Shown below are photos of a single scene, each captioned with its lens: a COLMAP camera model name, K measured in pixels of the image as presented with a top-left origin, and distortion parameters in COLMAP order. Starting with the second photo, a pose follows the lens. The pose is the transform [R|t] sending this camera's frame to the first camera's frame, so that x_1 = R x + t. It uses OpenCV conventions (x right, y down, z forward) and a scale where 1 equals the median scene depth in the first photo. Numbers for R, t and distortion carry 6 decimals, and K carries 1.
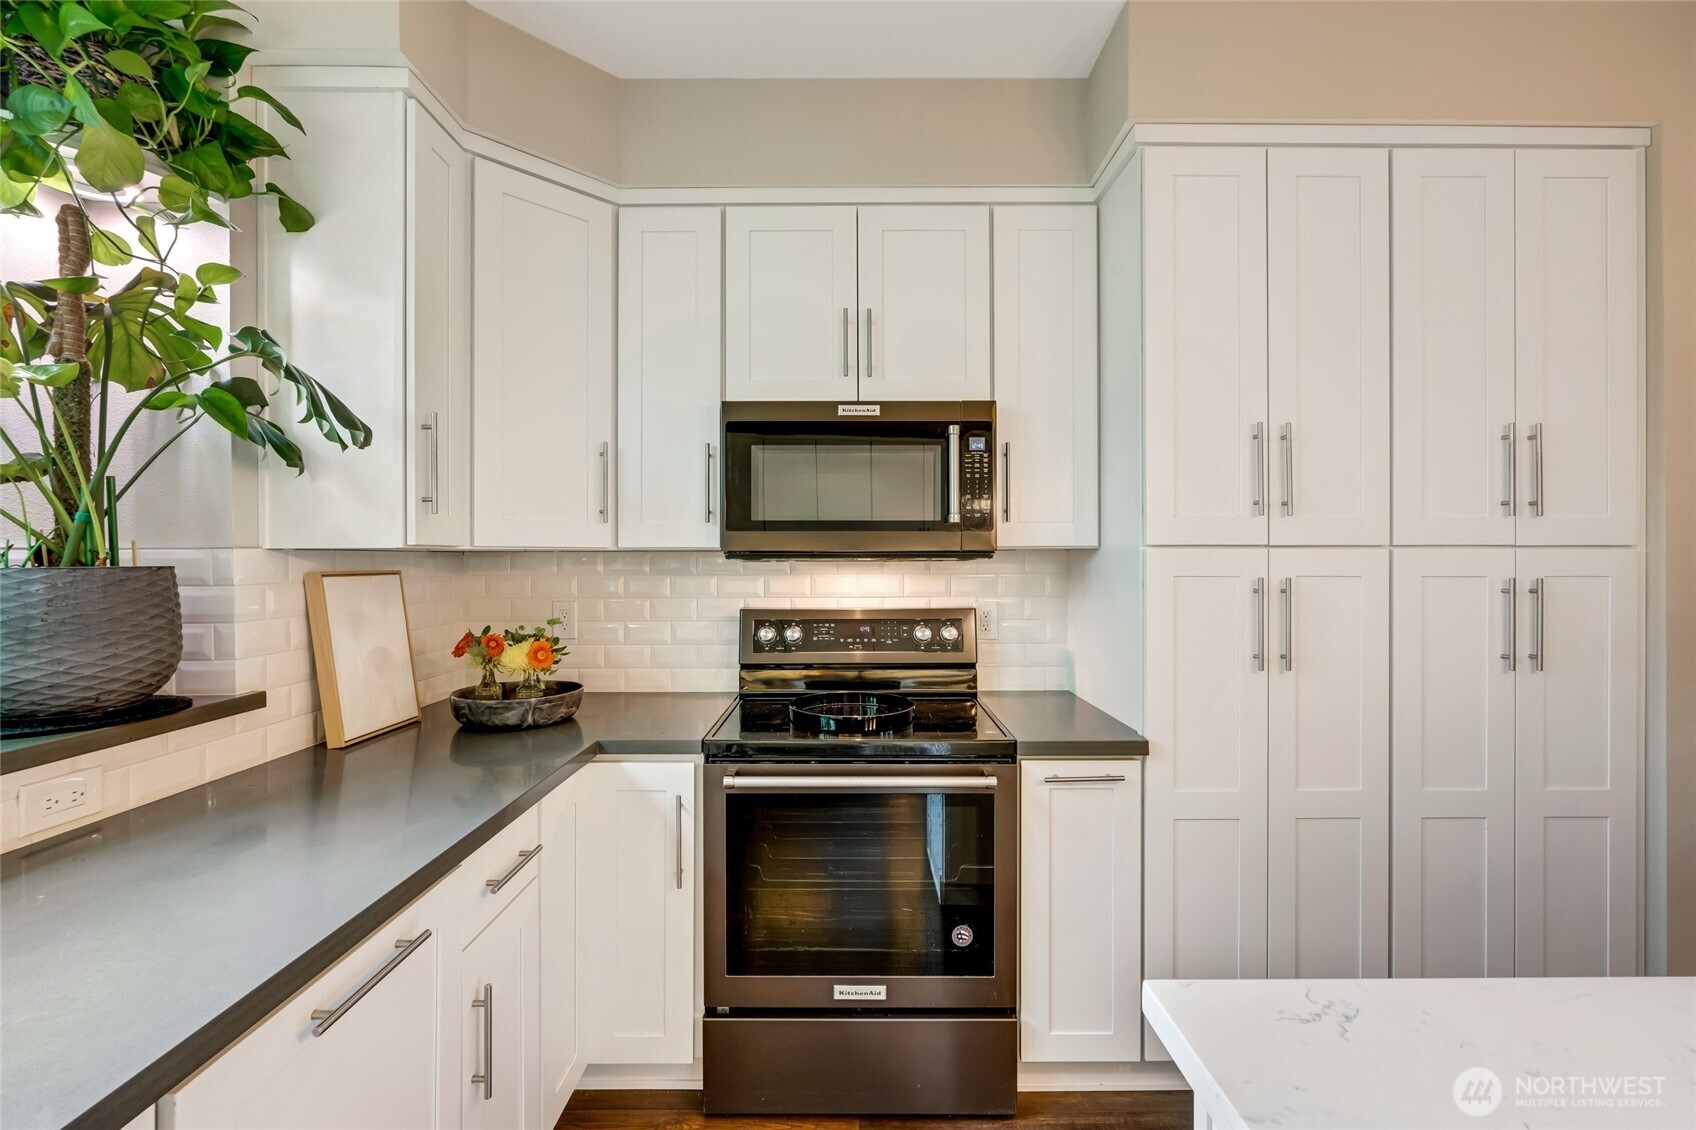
lens RADIAL K [[738.1, 0, 844.7], [0, 738.1, 553.2], [0, 0, 1]] dist [-0.004768, 0.001188]
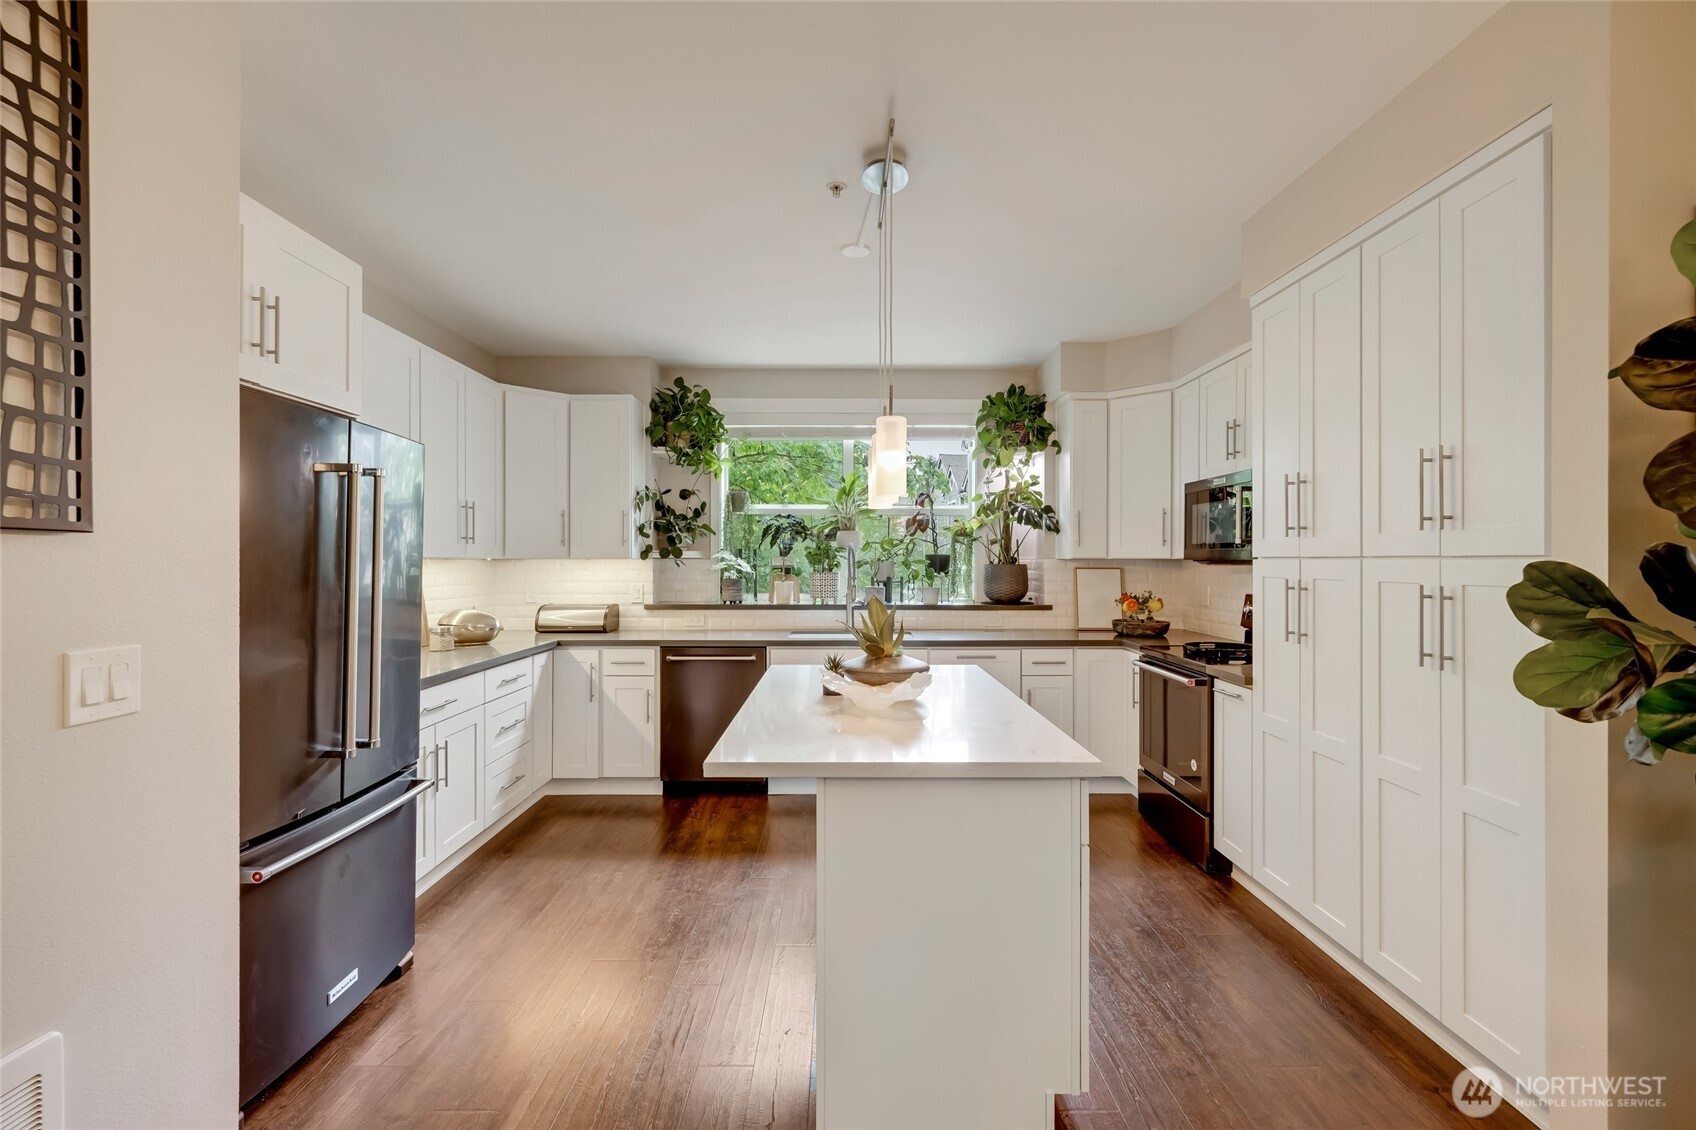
lens RADIAL K [[738.1, 0, 849.8], [0, 738.1, 560.3], [0, 0, 1]] dist [-0.004768, 0.001188]
pose [[0.010802, 0.002192, -0.999939, 2.094403], [0.003140, 0.999993, 0.002226, -0.010251], [0.999937, -0.003164, 0.010795, 0.104631]]
